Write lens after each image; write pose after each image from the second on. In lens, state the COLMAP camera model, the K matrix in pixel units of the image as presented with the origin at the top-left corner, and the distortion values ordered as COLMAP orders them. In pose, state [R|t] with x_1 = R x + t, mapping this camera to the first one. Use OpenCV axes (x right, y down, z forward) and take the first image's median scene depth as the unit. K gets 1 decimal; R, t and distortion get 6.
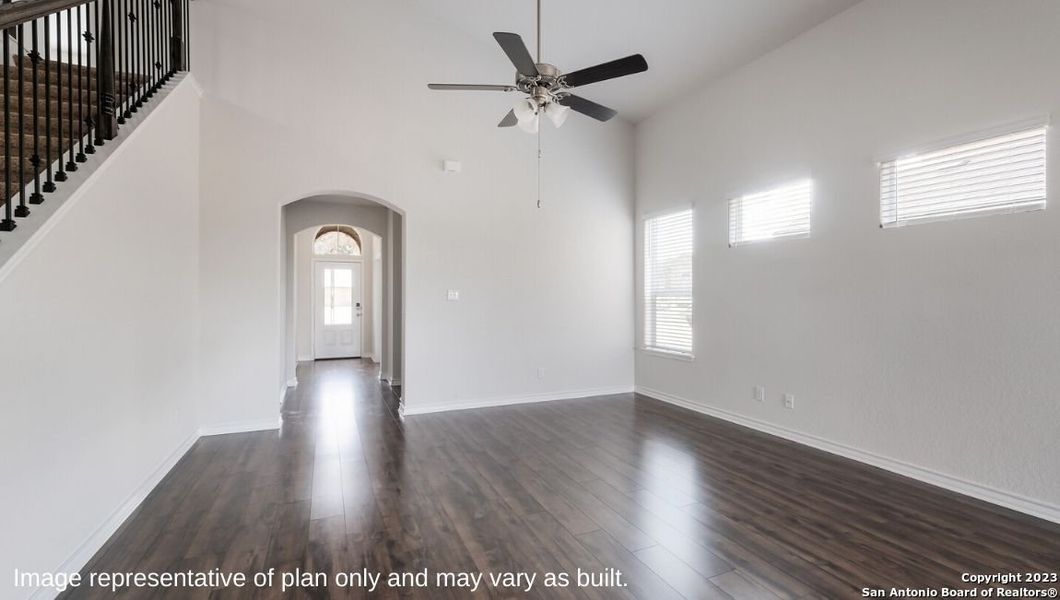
lens RADIAL K [[465.1, 0, 529.3], [0, 465.1, 294.3], [0, 0, 1]] dist [0.017631, -0.000028]
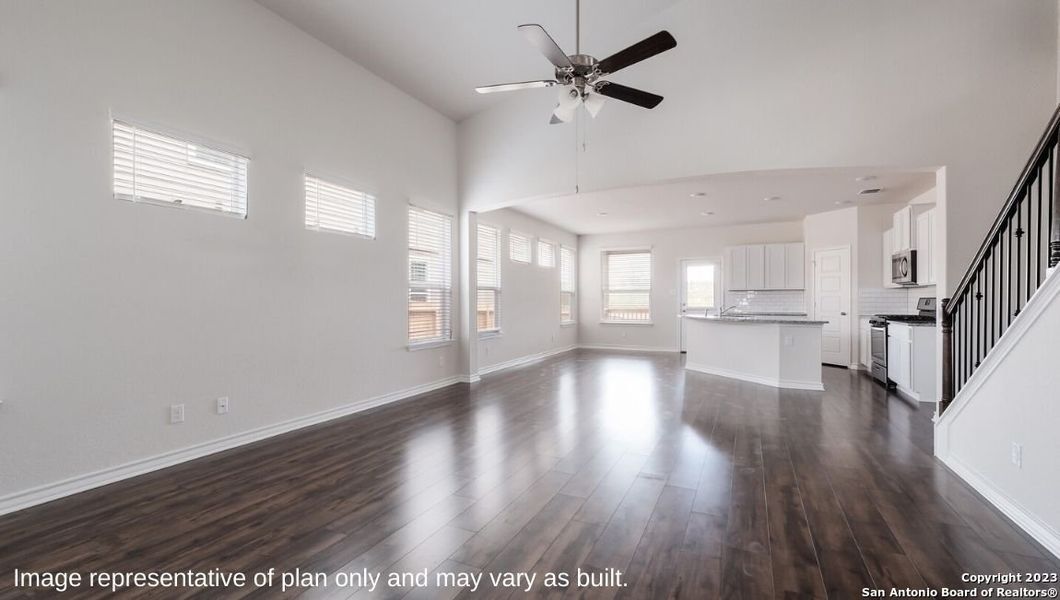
lens RADIAL K [[465.1, 0, 529.3], [0, 465.1, 294.3], [0, 0, 1]] dist [0.017631, -0.000028]
pose [[-0.655832, 0.007362, 0.754871, -0.462822], [-0.003796, 0.999908, -0.013050, 0.037207], [-0.754897, -0.011424, -0.655744, 1.167467]]
